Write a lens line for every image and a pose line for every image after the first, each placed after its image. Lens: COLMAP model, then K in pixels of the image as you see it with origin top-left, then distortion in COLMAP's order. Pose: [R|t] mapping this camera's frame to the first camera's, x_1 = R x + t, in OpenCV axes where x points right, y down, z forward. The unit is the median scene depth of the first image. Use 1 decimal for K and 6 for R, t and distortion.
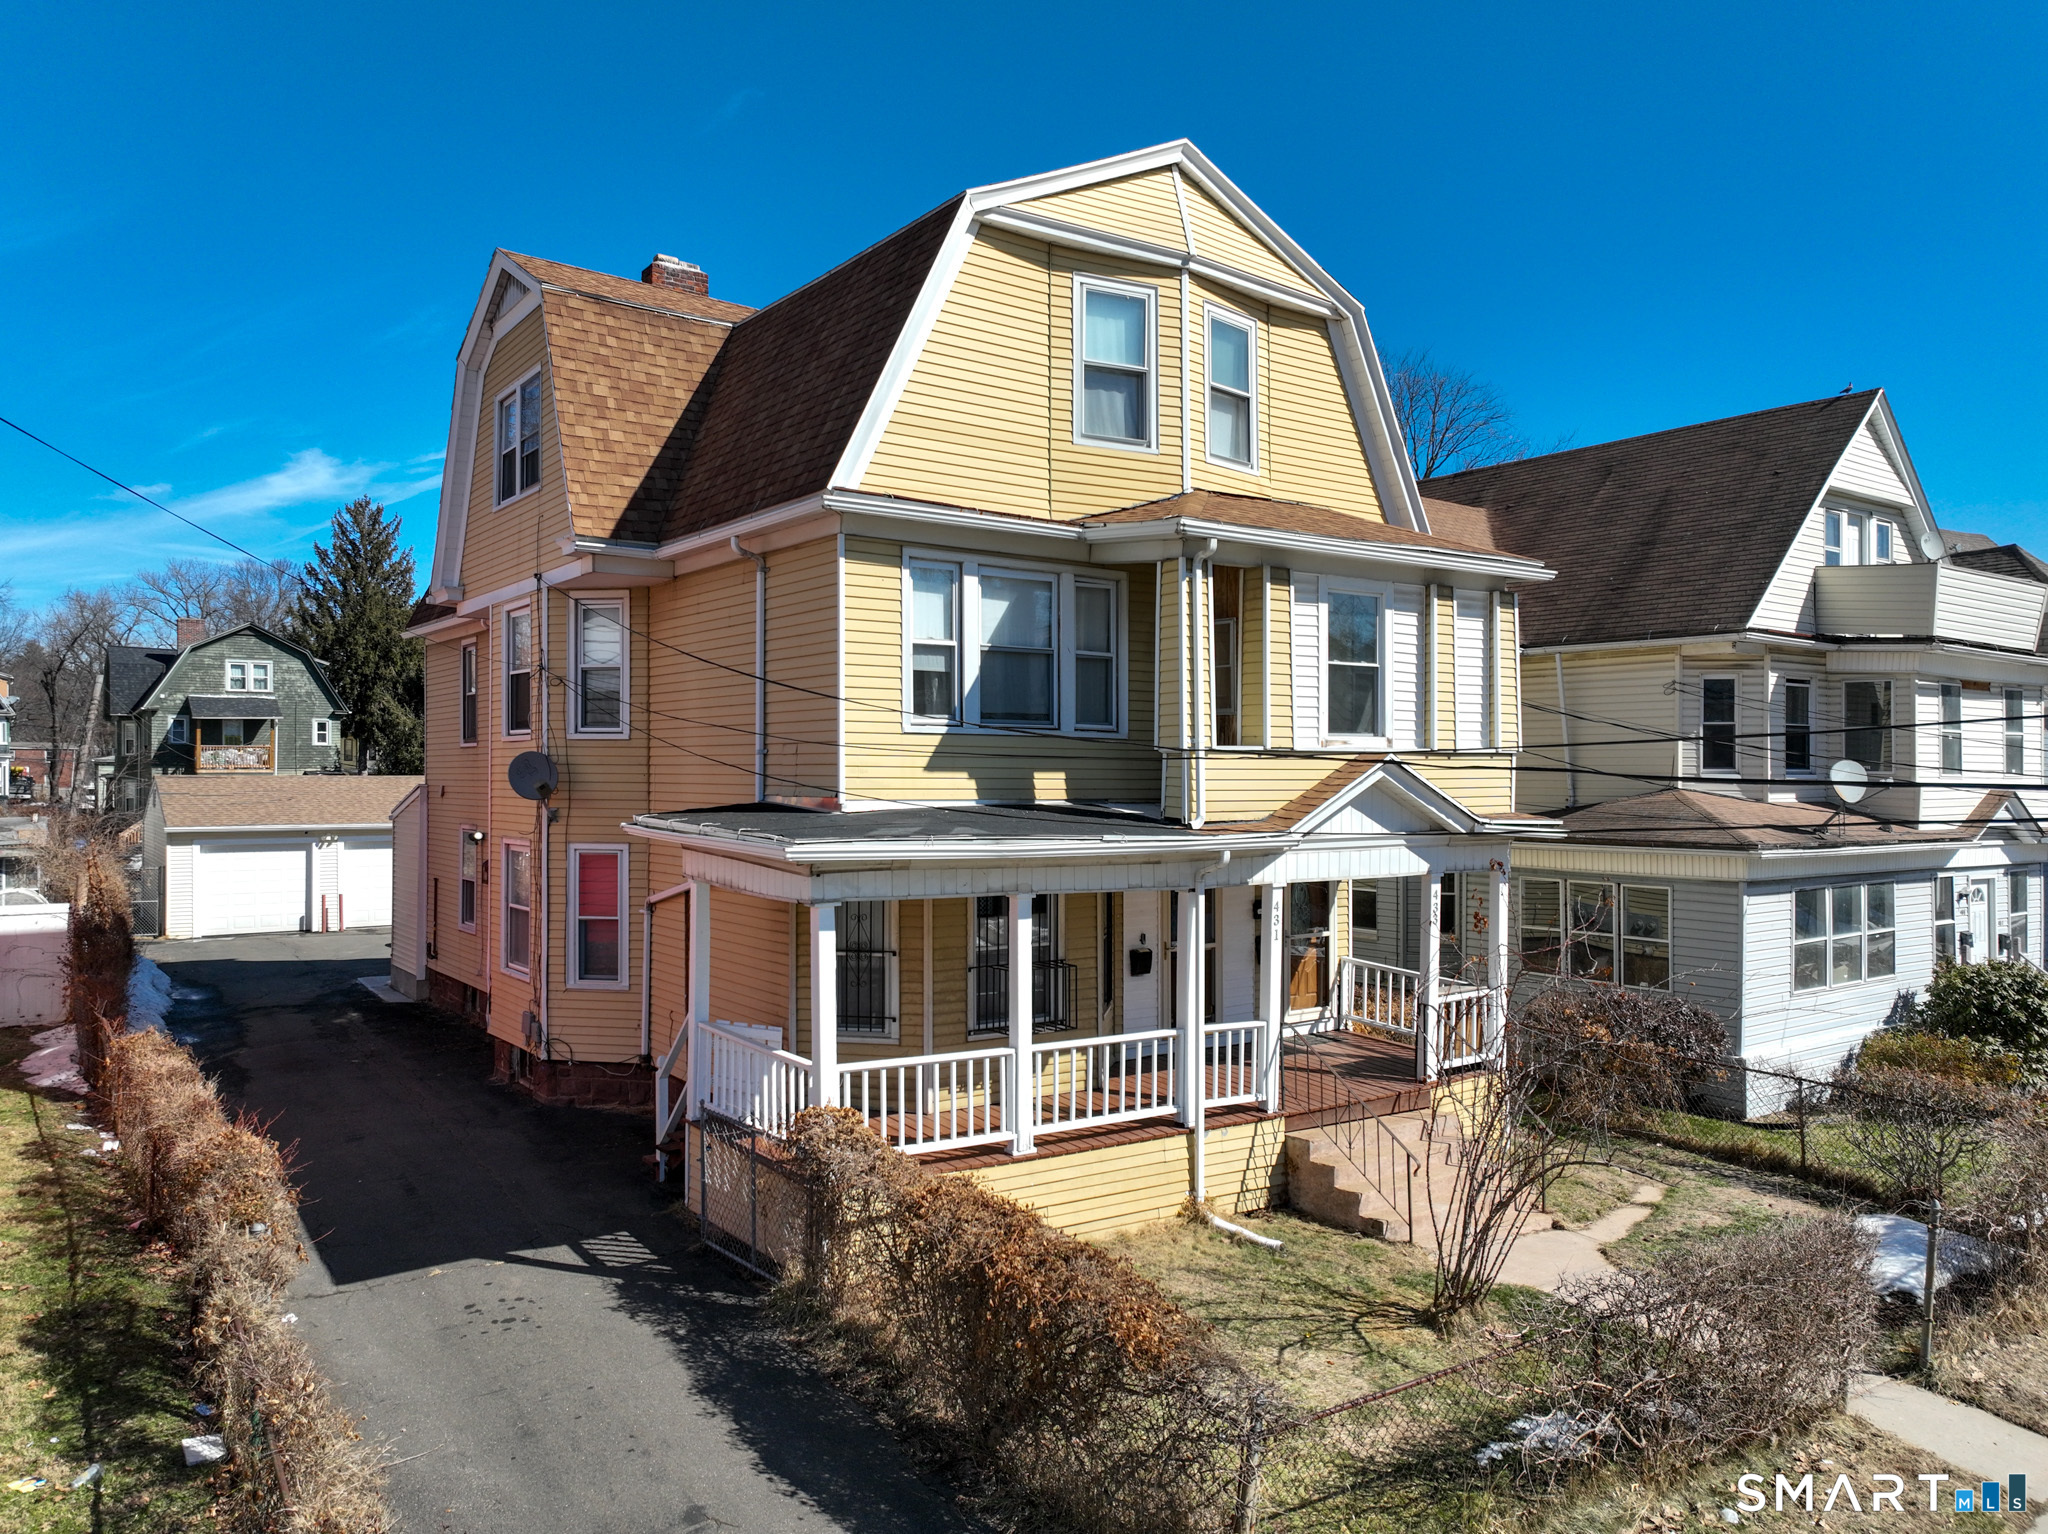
lens RADIAL K [[1444.4, 0, 1026.4], [0, 1444.4, 765.2], [0, 0, 1]] dist [0.000604, 0.012939]
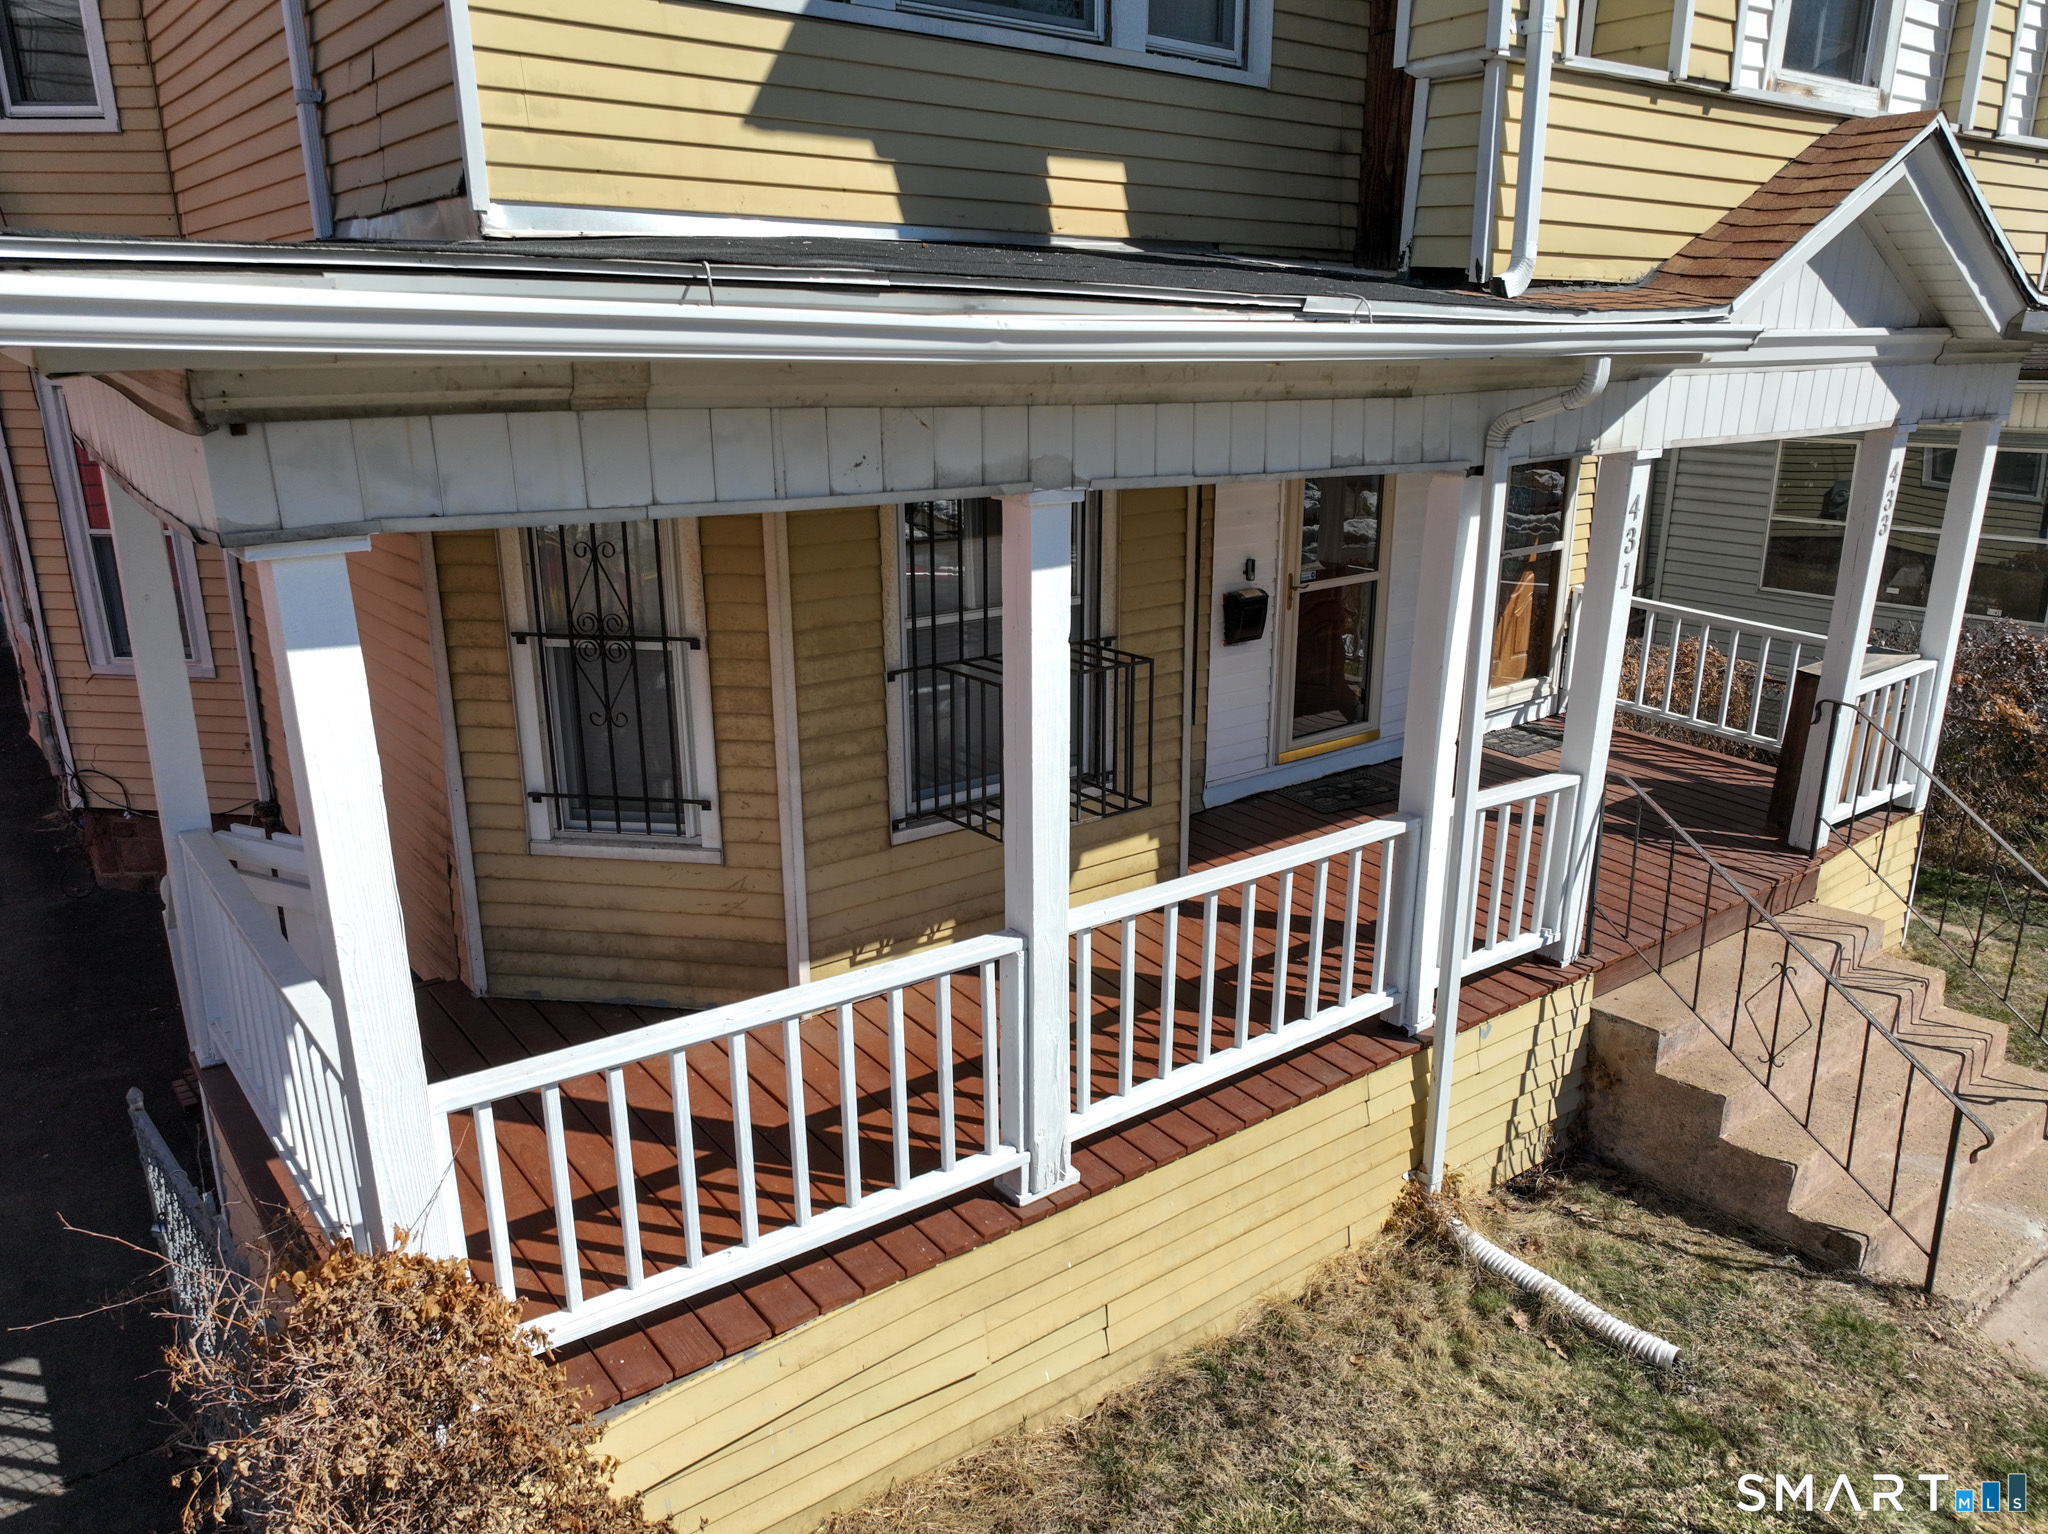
lens RADIAL K [[1444.4, 0, 1018.9], [0, 1444.4, 766.1], [0, 0, 1]] dist [0.000604, 0.012939]
pose [[0.999171, -0.015273, 0.037741, -0.019128], [0.003666, 0.956958, 0.290203, 0.048213], [-0.040548, -0.289824, 0.956221, 0.592705]]
